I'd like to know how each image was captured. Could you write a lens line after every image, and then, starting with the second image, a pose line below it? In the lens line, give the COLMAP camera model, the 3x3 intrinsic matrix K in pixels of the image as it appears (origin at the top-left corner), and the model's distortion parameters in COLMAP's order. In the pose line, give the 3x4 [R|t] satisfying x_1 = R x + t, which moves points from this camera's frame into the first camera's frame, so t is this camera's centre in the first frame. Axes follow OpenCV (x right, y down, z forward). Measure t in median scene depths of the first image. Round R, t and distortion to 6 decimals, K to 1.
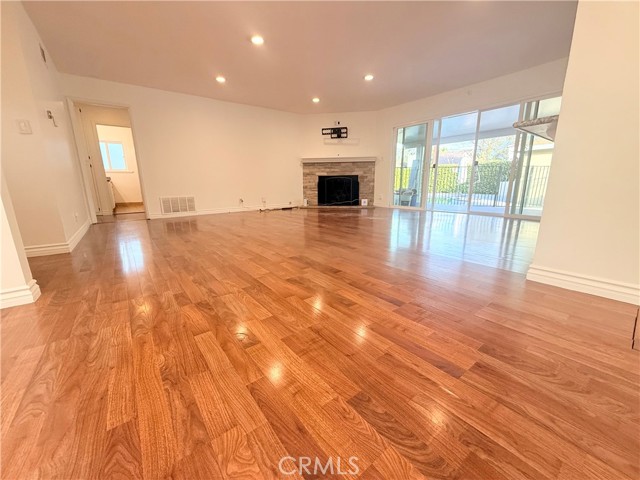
lens RADIAL K [[254.9, 0, 320.5], [0, 254.9, 238.3], [0, 0, 1]] dist [0.000300, 0.000107]
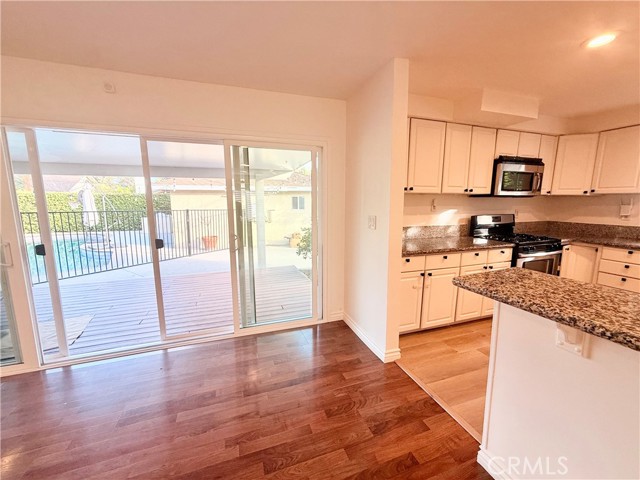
lens RADIAL K [[254.9, 0, 319.6], [0, 254.9, 239.4], [0, 0, 1]] dist [0.000300, 0.000107]
pose [[0.316226, -0.127165, 0.940122, 0.266589], [0.202529, 0.977179, 0.064053, -0.281611], [-0.926813, 0.170147, 0.334764, 0.580330]]
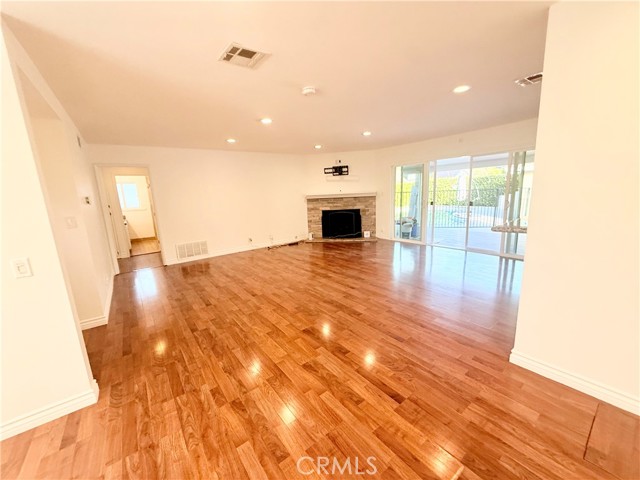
lens RADIAL K [[254.9, 0, 320.8], [0, 254.9, 237.7], [0, 0, 1]] dist [0.000300, 0.000107]
pose [[0.999416, -0.032111, -0.011667, -0.007013], [0.031705, 0.998939, -0.033411, -0.140422], [0.012727, 0.033022, 0.999374, -0.067849]]
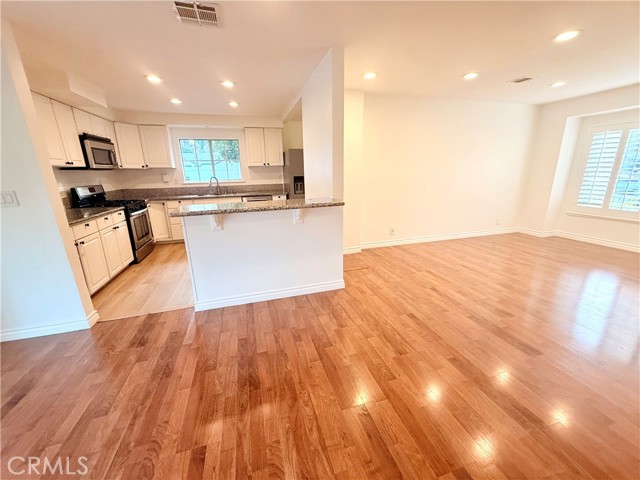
lens RADIAL K [[254.9, 0, 320.4], [0, 254.9, 239.6], [0, 0, 1]] dist [0.000300, 0.000107]
pose [[-0.931955, -0.062655, 0.357119, 0.130520], [0.111268, 0.888006, 0.446166, -0.330931], [-0.345078, 0.455543, -0.820610, 0.834040]]
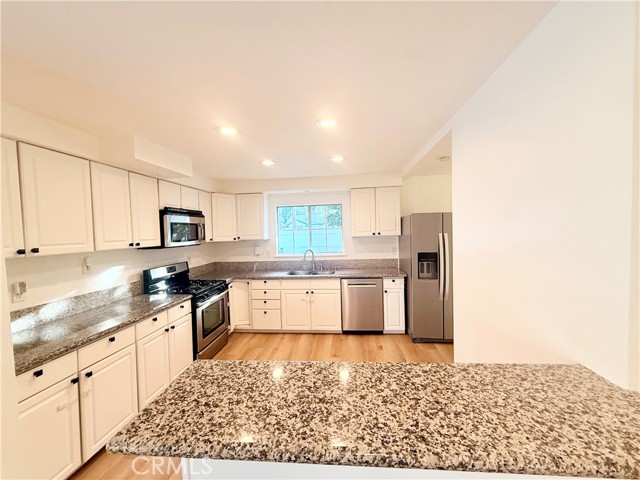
lens RADIAL K [[254.9, 0, 319.8], [0, 254.9, 239.7], [0, 0, 1]] dist [0.000300, 0.000107]
pose [[-0.721678, 0.012409, 0.692118, 0.338148], [0.190883, 0.964642, 0.181741, -0.316656], [-0.665390, 0.263272, -0.698529, 0.542894]]
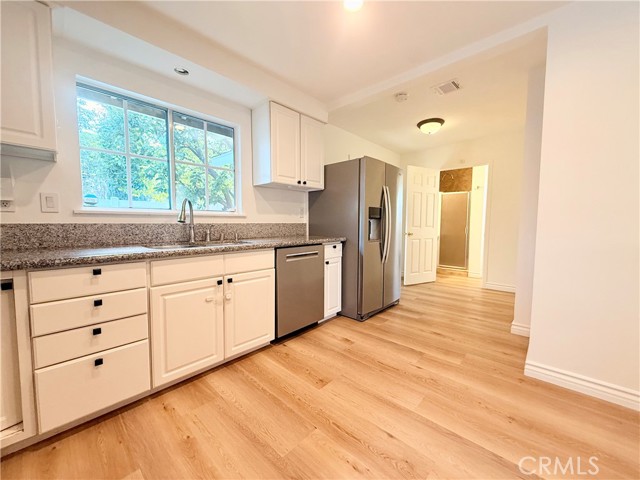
lens RADIAL K [[254.9, 0, 321.9], [0, 254.9, 238.0], [0, 0, 1]] dist [0.000300, 0.000107]
pose [[-0.985839, 0.017319, -0.166799, 0.824922], [-0.030340, 0.959819, 0.278976, -0.193225], [0.164928, 0.280086, -0.945701, 0.417003]]
